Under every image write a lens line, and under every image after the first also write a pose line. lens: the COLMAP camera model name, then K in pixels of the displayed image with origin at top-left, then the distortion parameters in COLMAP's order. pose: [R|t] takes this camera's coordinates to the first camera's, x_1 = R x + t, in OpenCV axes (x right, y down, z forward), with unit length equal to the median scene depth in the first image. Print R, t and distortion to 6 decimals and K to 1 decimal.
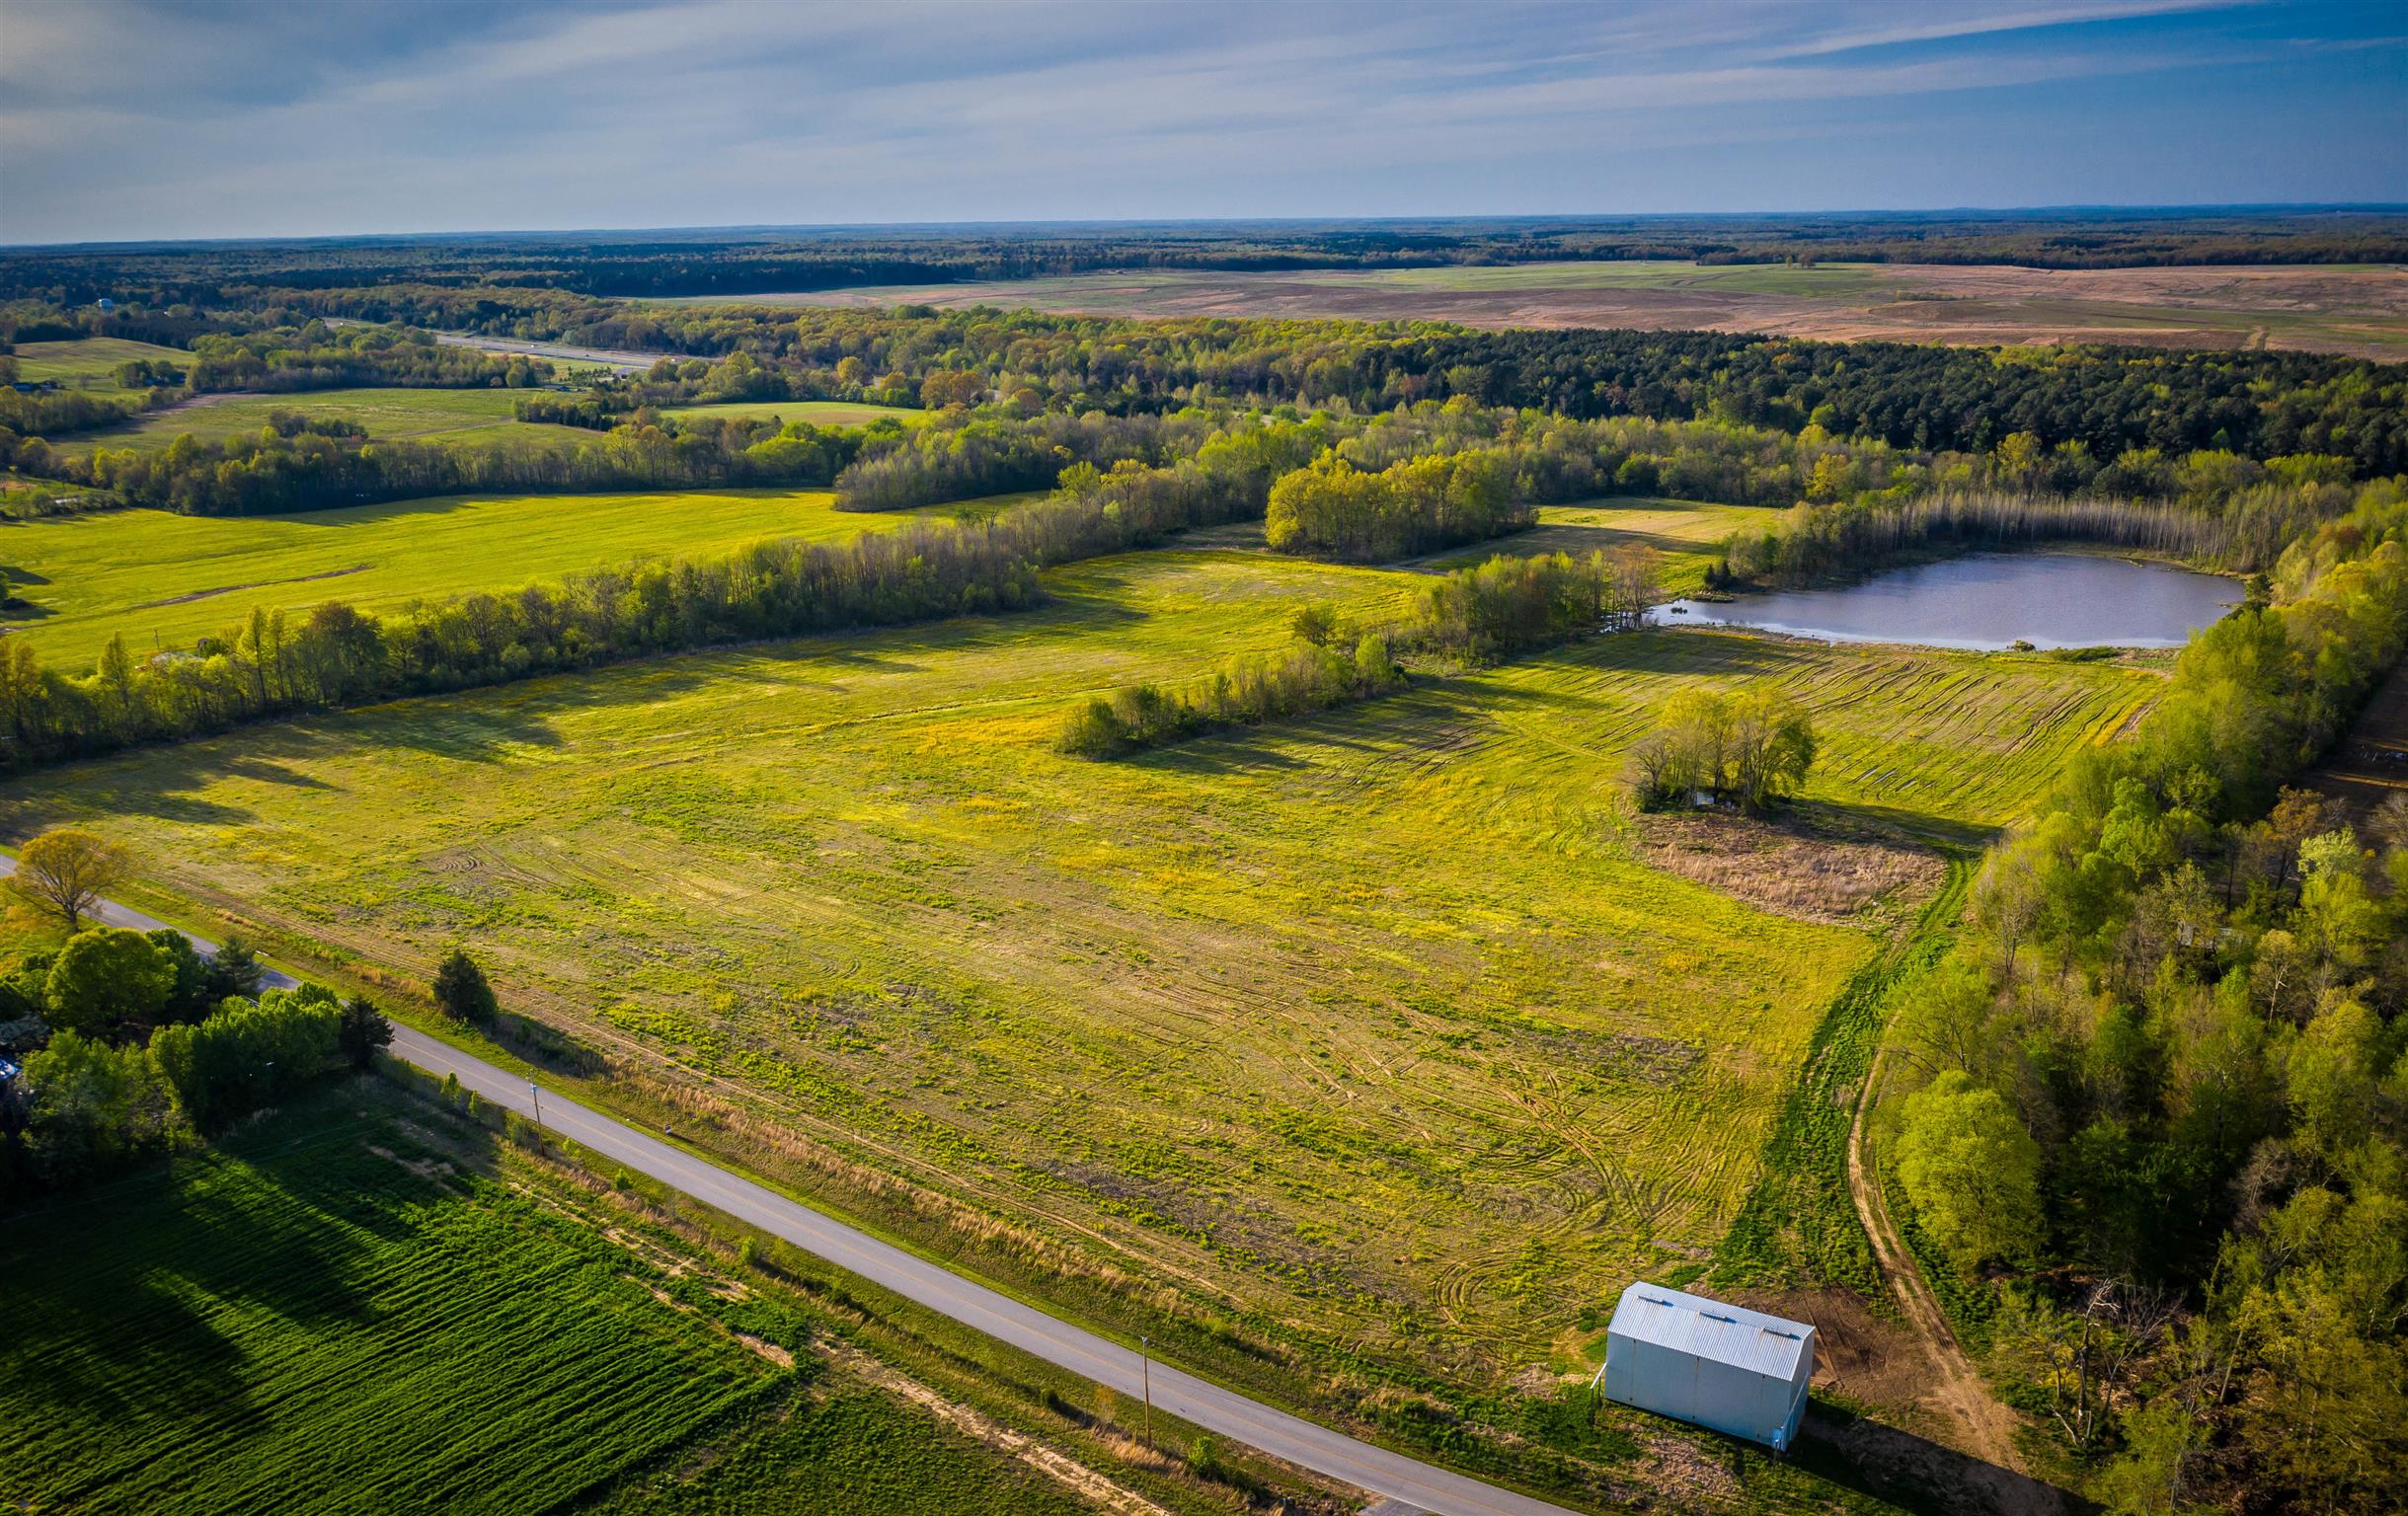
lens RADIAL K [[1884.8, 0, 1189.8], [0, 1884.8, 753.7], [0, 0, 1]] dist [-0.026557, -0.000351]
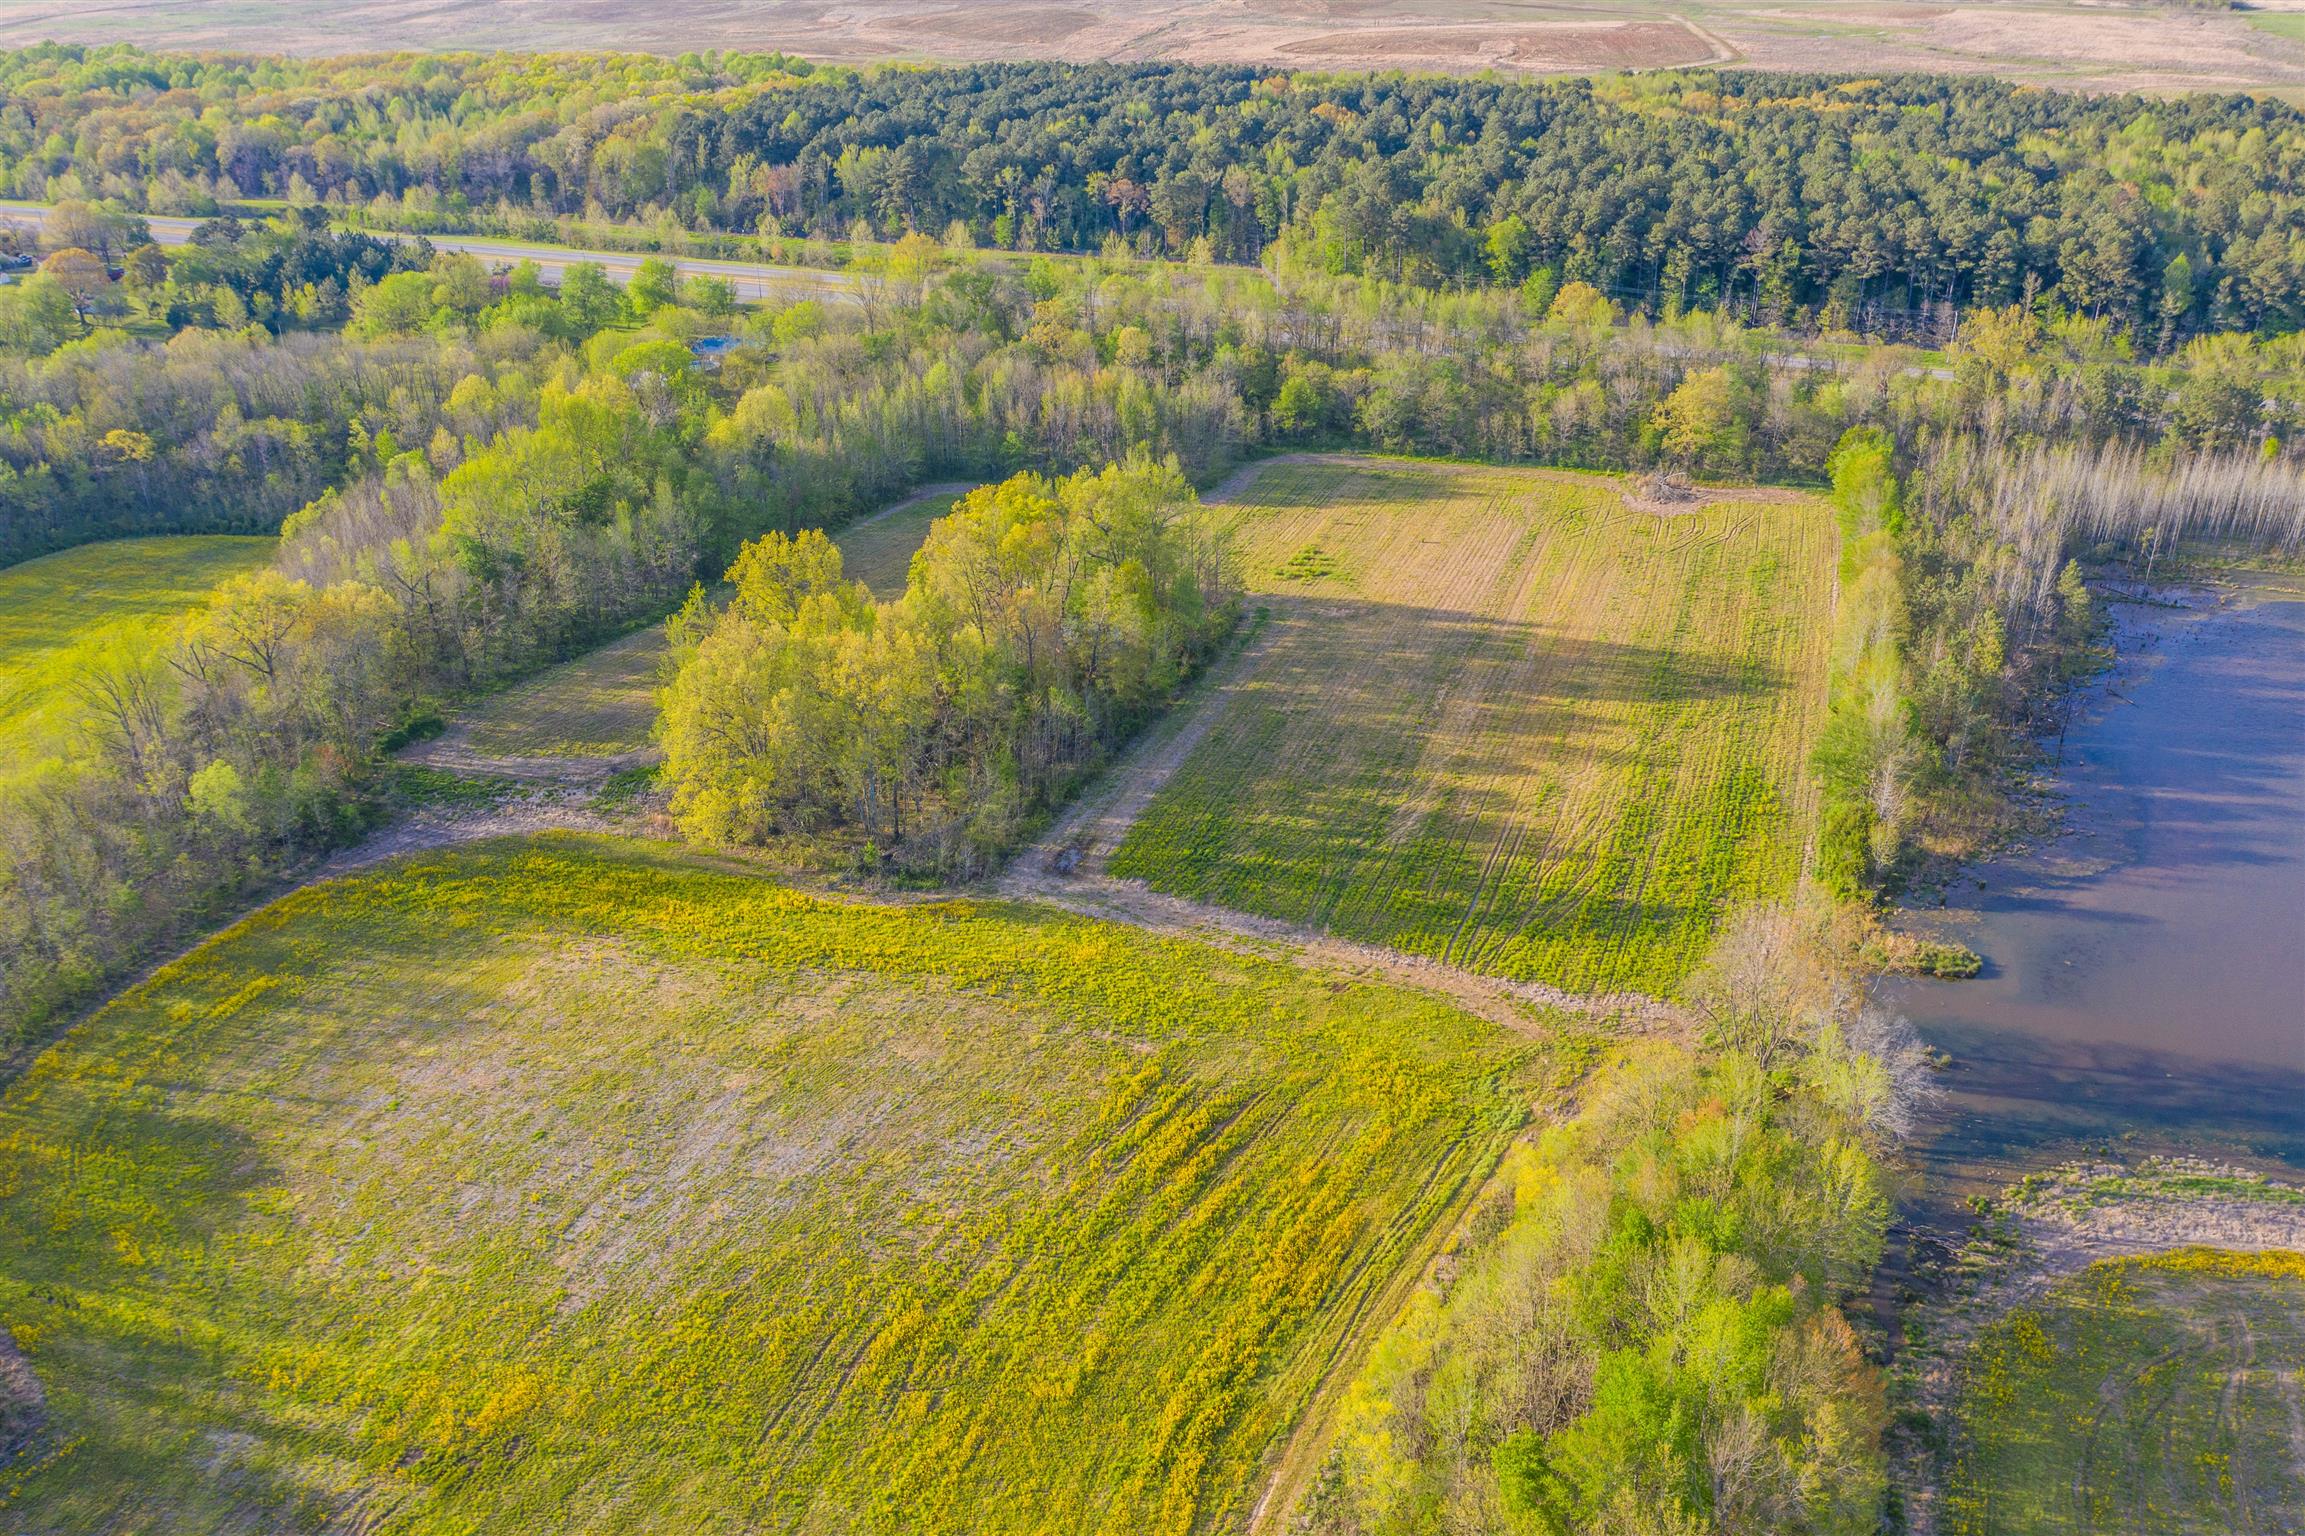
lens RADIAL K [[1804.5, 0, 1141.5], [0, 1804.5, 757.5], [0, 0, 1]] dist [-0.029342, 0.005929]
pose [[0.932542, -0.158878, 0.324228, 0.012184], [0.100463, 0.976698, 0.189650, -0.167680], [-0.346804, -0.144284, 0.926773, 0.579016]]
